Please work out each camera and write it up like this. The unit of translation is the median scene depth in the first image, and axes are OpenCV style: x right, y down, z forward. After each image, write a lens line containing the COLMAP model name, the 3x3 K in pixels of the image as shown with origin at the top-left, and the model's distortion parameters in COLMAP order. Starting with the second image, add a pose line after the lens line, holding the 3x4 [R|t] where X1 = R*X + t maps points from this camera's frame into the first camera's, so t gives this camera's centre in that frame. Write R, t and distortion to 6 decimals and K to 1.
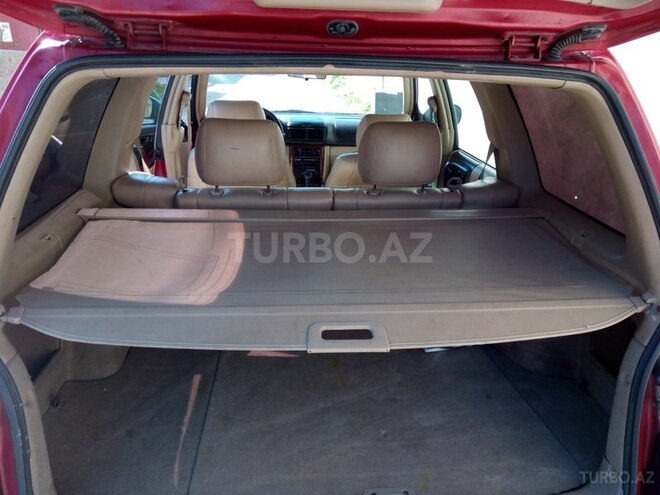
lens RADIAL K [[490.8, 0, 331.6], [0, 490.8, 247.1], [0, 0, 1]] dist [0.030983, -0.018269]
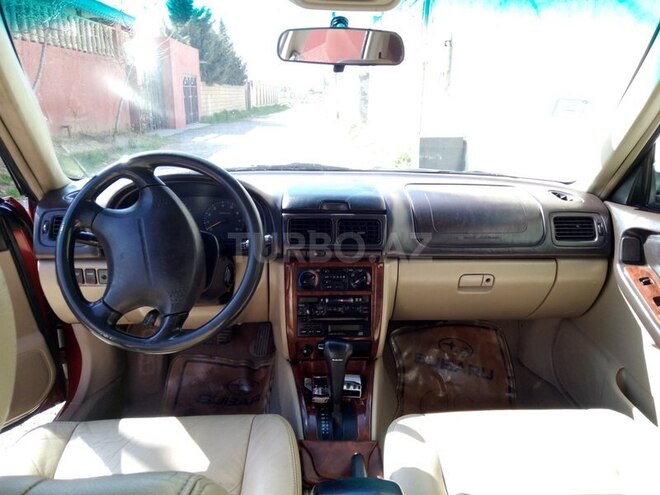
lens RADIAL K [[490.8, 0, 329.3], [0, 490.8, 249.3], [0, 0, 1]] dist [0.030983, -0.018269]
pose [[0.999385, -0.001879, -0.035003, -0.041567], [-0.001464, 0.995453, -0.095243, -0.178588], [0.035023, 0.095235, 0.994838, 0.633306]]
